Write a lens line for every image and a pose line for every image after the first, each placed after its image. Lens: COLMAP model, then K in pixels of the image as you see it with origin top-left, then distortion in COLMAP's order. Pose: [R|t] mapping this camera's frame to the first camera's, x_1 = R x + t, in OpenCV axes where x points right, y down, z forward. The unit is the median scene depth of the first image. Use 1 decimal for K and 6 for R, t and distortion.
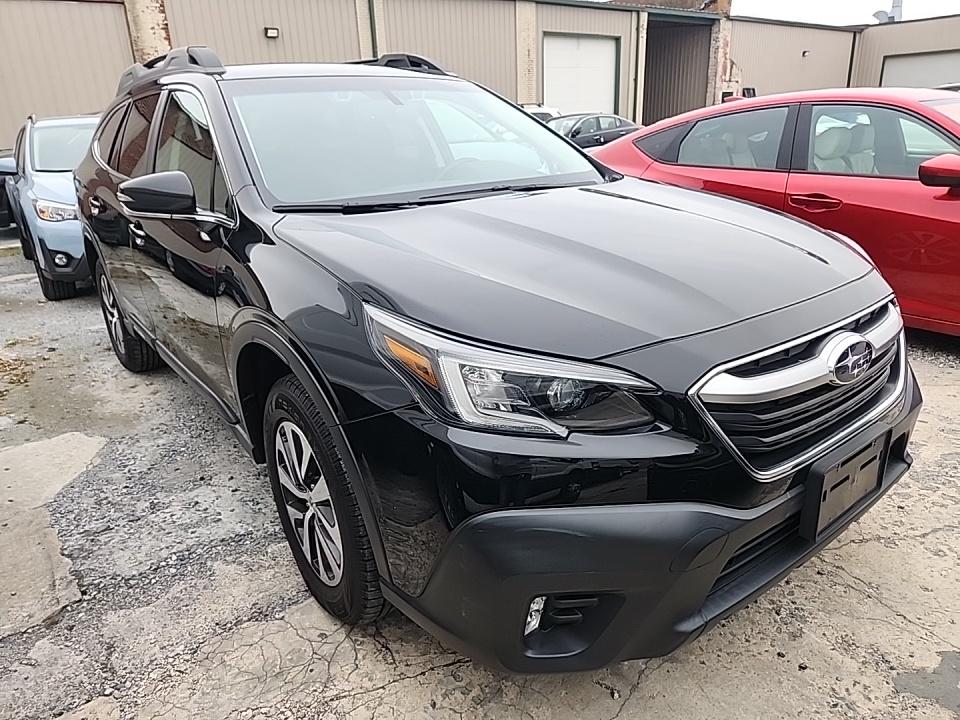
lens RADIAL K [[646.5, 0, 480.0], [0, 646.5, 360.0], [0, 0, 1]] dist [0.006680, -0.002524]
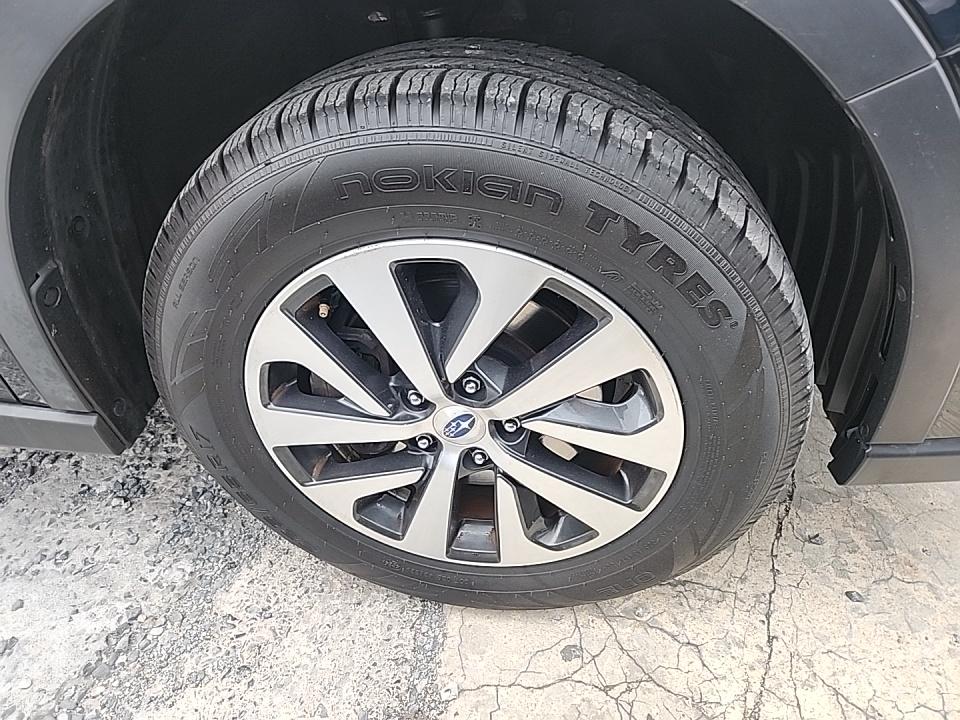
lens RADIAL K [[646.5, 0, 480.0], [0, 646.5, 360.0], [0, 0, 1]] dist [0.006680, -0.002524]
pose [[0.699498, -0.445668, 0.558643, -0.504923], [0.284045, 0.890705, 0.354913, 0.051329], [-0.655759, -0.089581, 0.749637, 0.776488]]
